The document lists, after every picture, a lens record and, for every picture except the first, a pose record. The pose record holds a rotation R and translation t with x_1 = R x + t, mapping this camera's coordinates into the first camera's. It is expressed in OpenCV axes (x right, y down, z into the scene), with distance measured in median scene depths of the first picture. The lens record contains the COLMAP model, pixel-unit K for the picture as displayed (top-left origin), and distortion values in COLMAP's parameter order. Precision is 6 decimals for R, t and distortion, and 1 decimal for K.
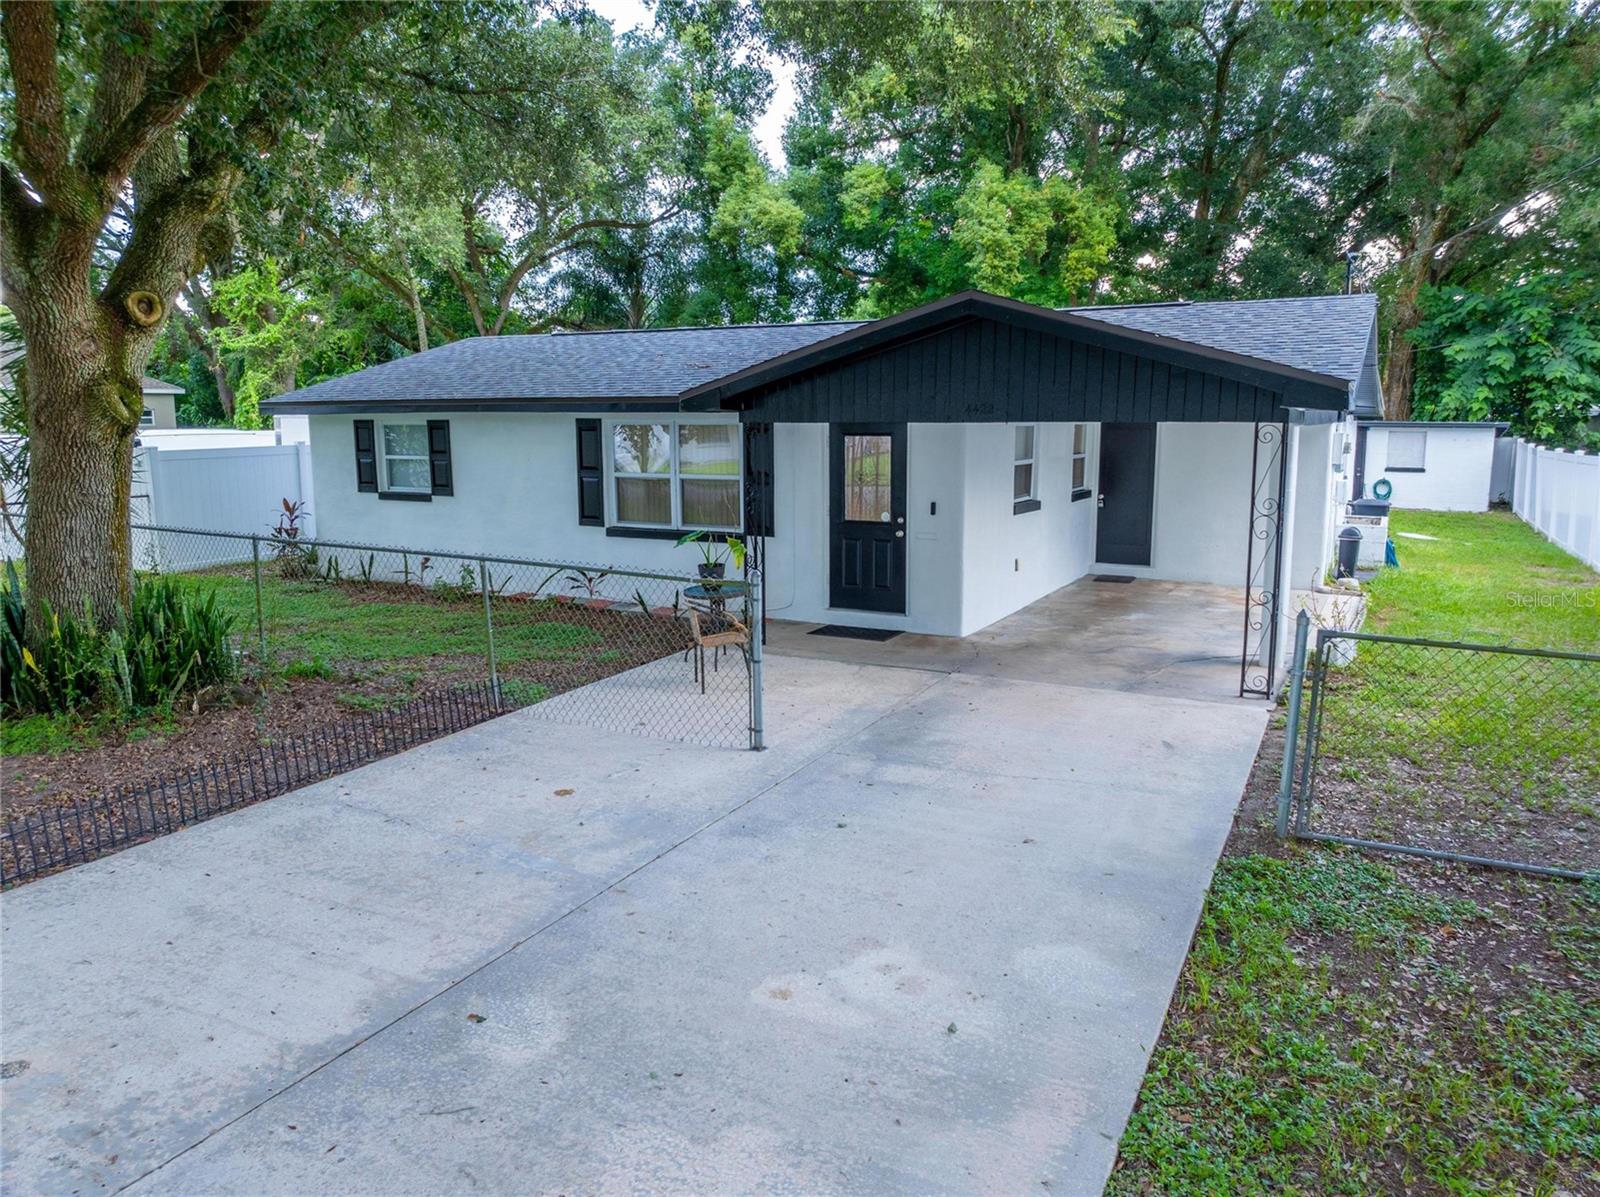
lens RADIAL K [[1116.7, 0, 806.2], [0, 1116.7, 591.3], [0, 0, 1]] dist [-0.030545, -0.001878]
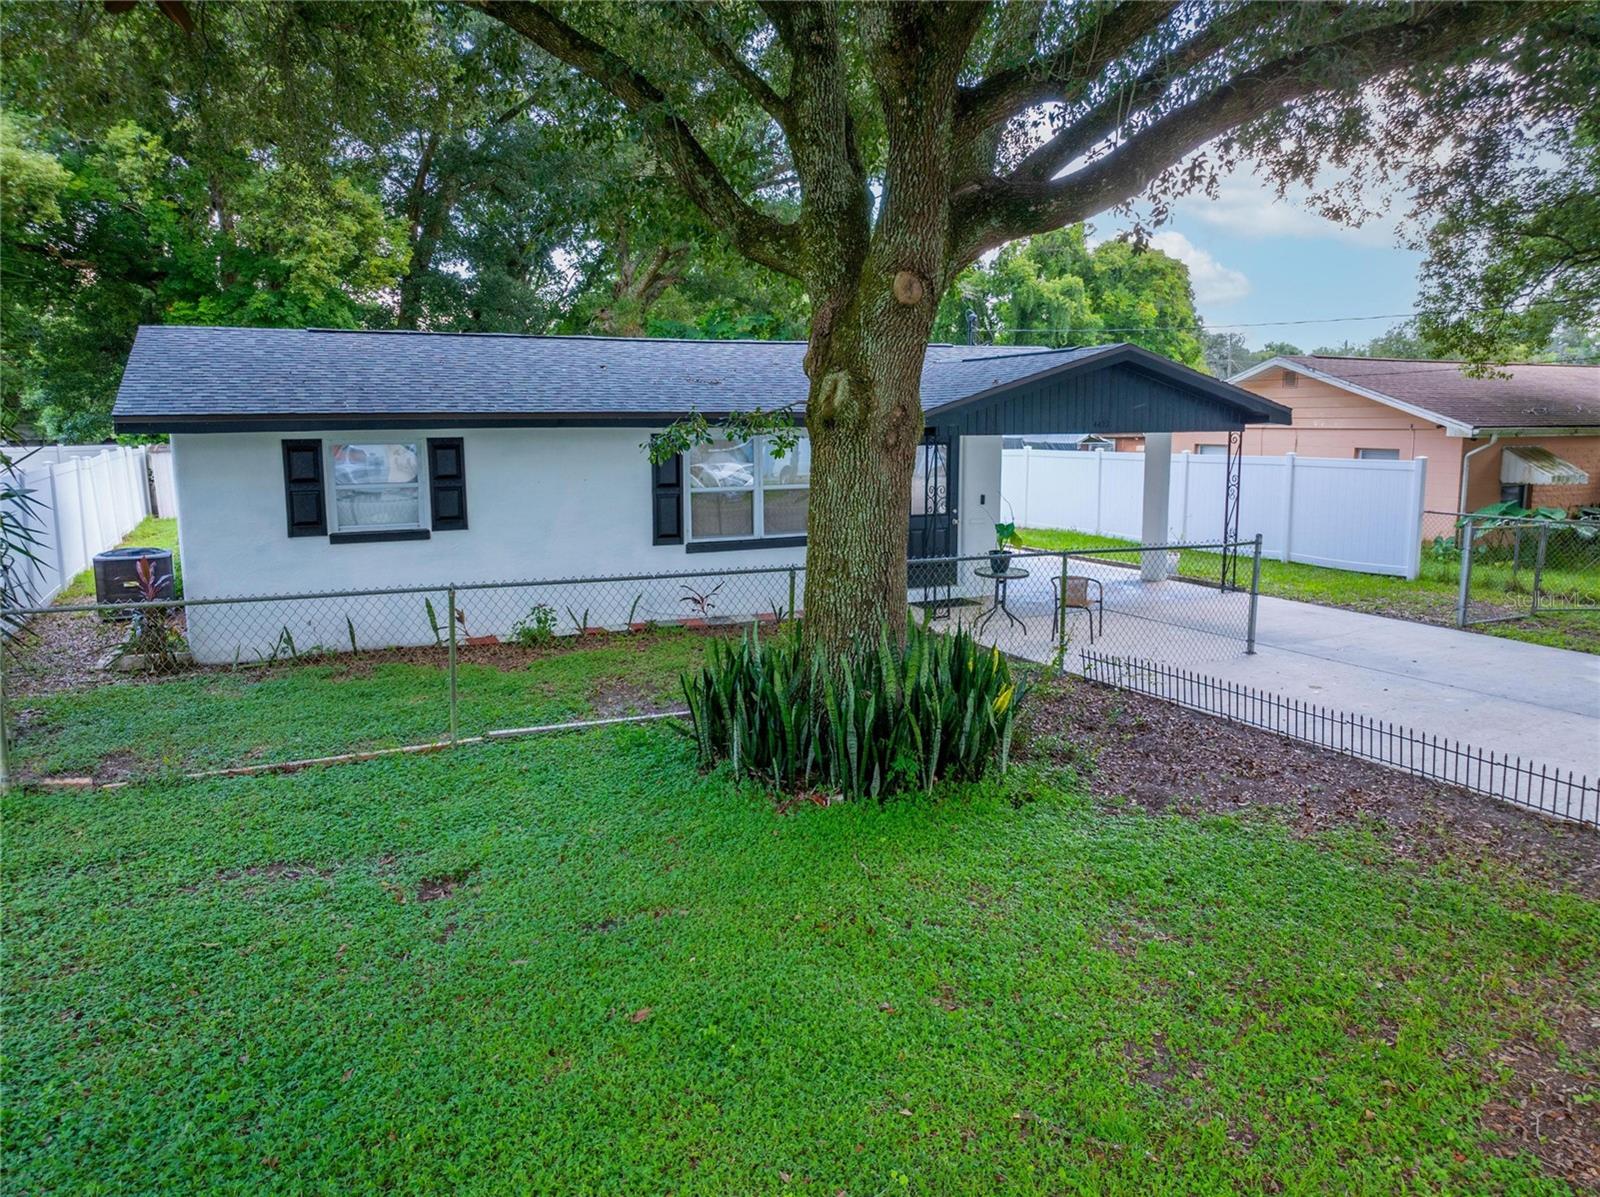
lens RADIAL K [[1116.7, 0, 806.2], [0, 1116.7, 591.3], [0, 0, 1]] dist [-0.030545, -0.001878]
pose [[0.583092, -0.124610, 0.802793, -1.028841], [0.128804, 0.989848, 0.060091, -0.070094], [-0.802131, 0.068364, 0.593223, 0.380395]]
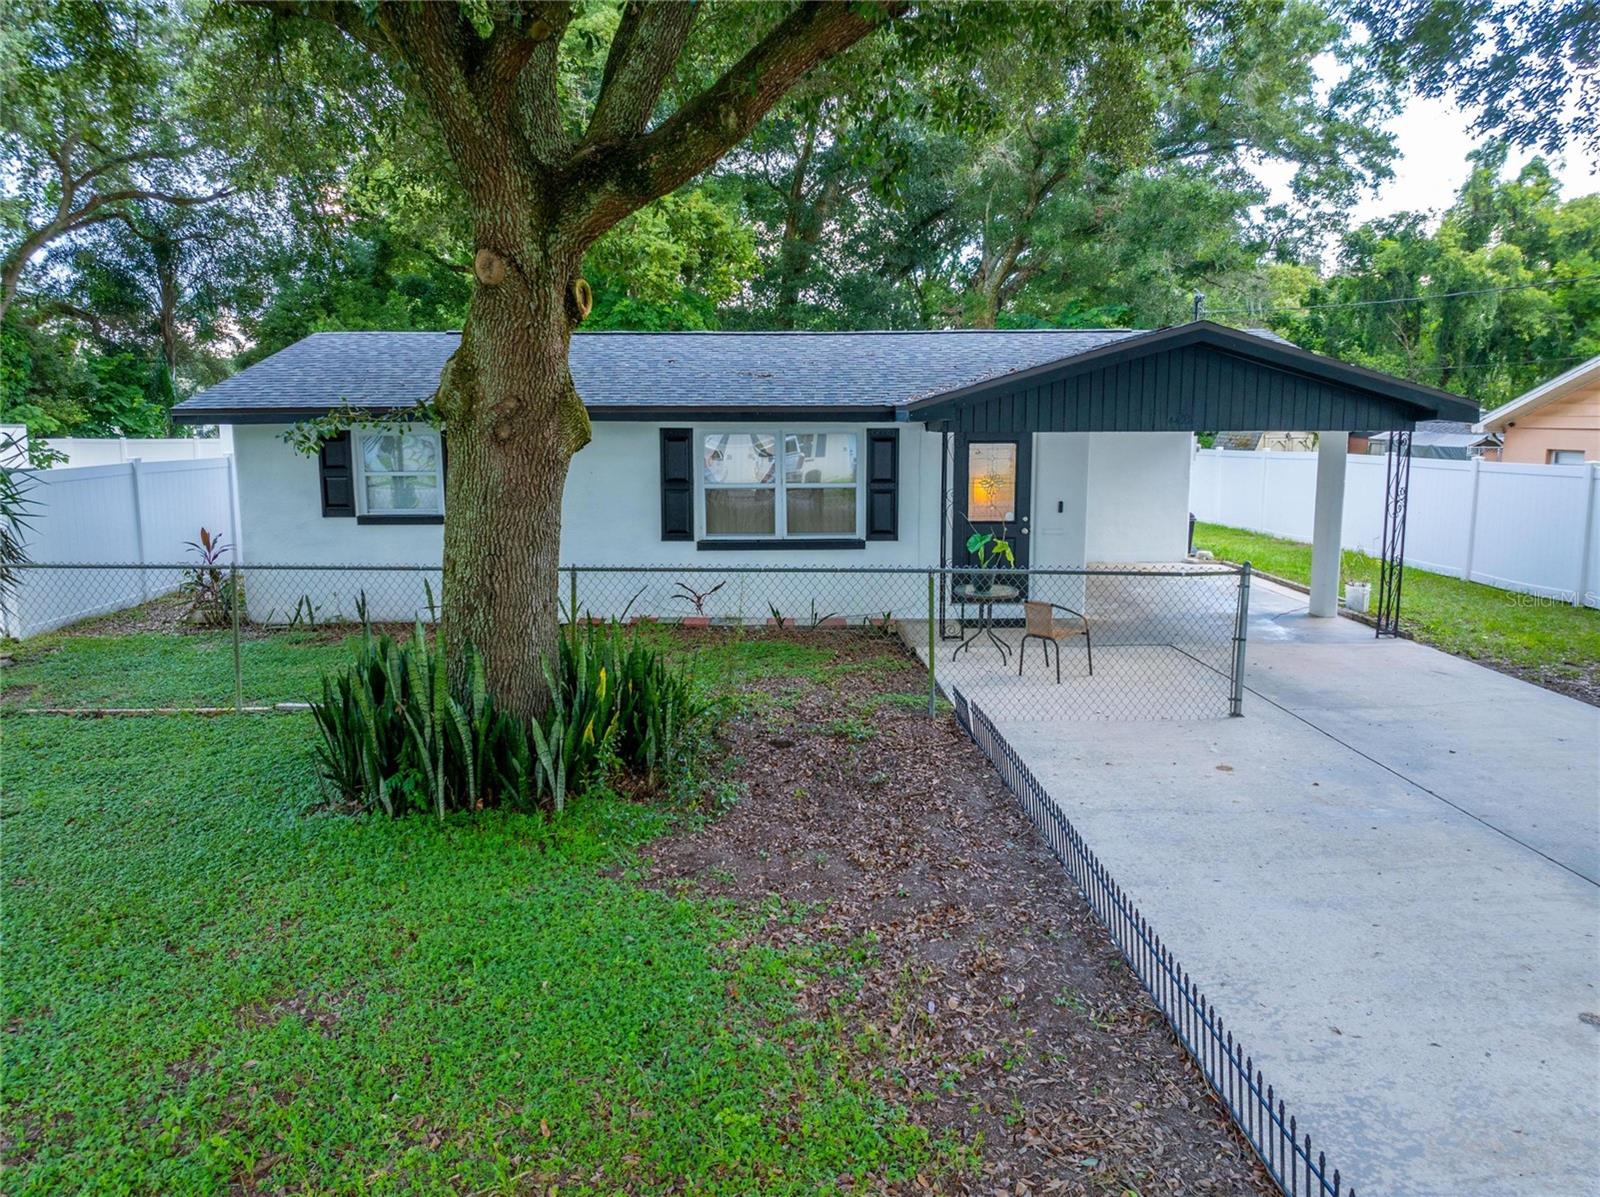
lens RADIAL K [[1116.7, 0, 806.2], [0, 1116.7, 591.3], [0, 0, 1]] dist [-0.030545, -0.001878]
pose [[0.870553, -0.075532, 0.486244, -0.641150], [0.076750, 0.996898, 0.017446, -0.027257], [-0.486053, 0.022132, 0.873649, 0.132625]]
